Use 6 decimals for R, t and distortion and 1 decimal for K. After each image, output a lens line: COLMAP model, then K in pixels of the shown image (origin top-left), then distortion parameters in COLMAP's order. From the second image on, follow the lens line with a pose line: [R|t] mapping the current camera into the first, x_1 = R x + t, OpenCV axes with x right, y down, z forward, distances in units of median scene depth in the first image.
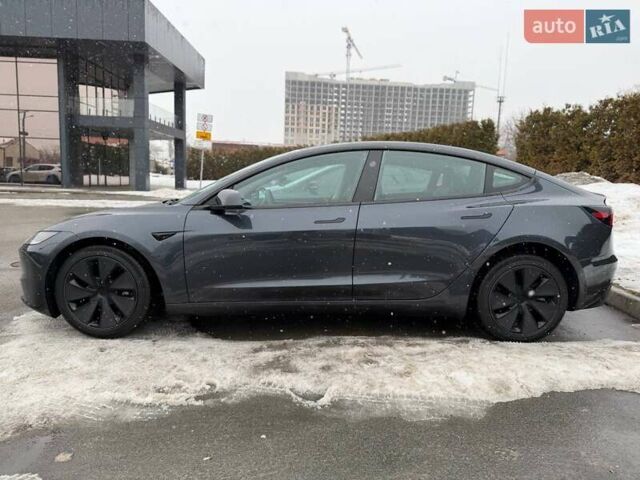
lens RADIAL K [[461.9, 0, 319.6], [0, 461.9, 238.8], [0, 0, 1]] dist [0.015454, -0.021323]
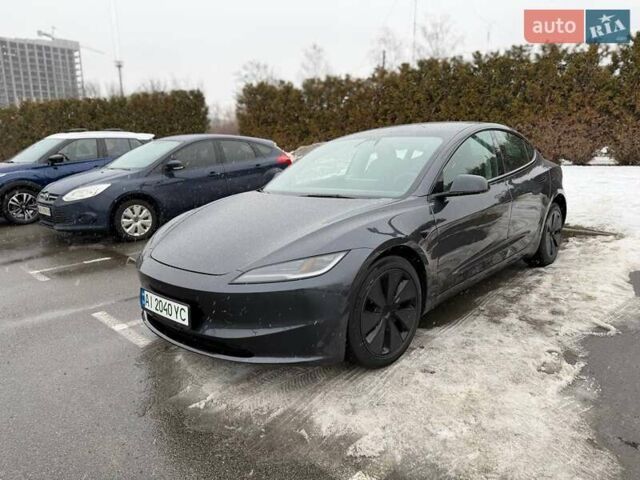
lens RADIAL K [[461.9, 0, 324.2], [0, 461.9, 245.5], [0, 0, 1]] dist [0.015454, -0.021323]
pose [[0.695557, -0.188405, 0.693328, -0.248197], [0.132045, 0.982090, 0.134404, -0.029498], [-0.706233, -0.001935, 0.707977, 0.110218]]
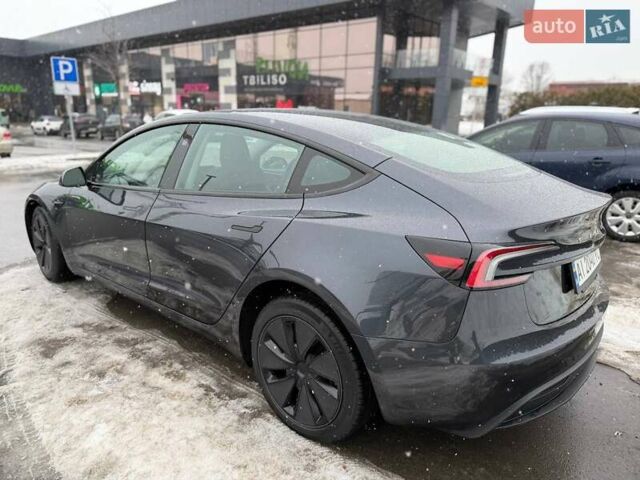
lens RADIAL K [[461.9, 0, 321.3], [0, 461.9, 241.8], [0, 0, 1]] dist [0.015454, -0.021323]
pose [[0.725452, 0.167213, -0.667652, 0.195883], [-0.088361, 0.984639, 0.150591, -0.031131], [0.682577, -0.050252, 0.729084, 0.134303]]
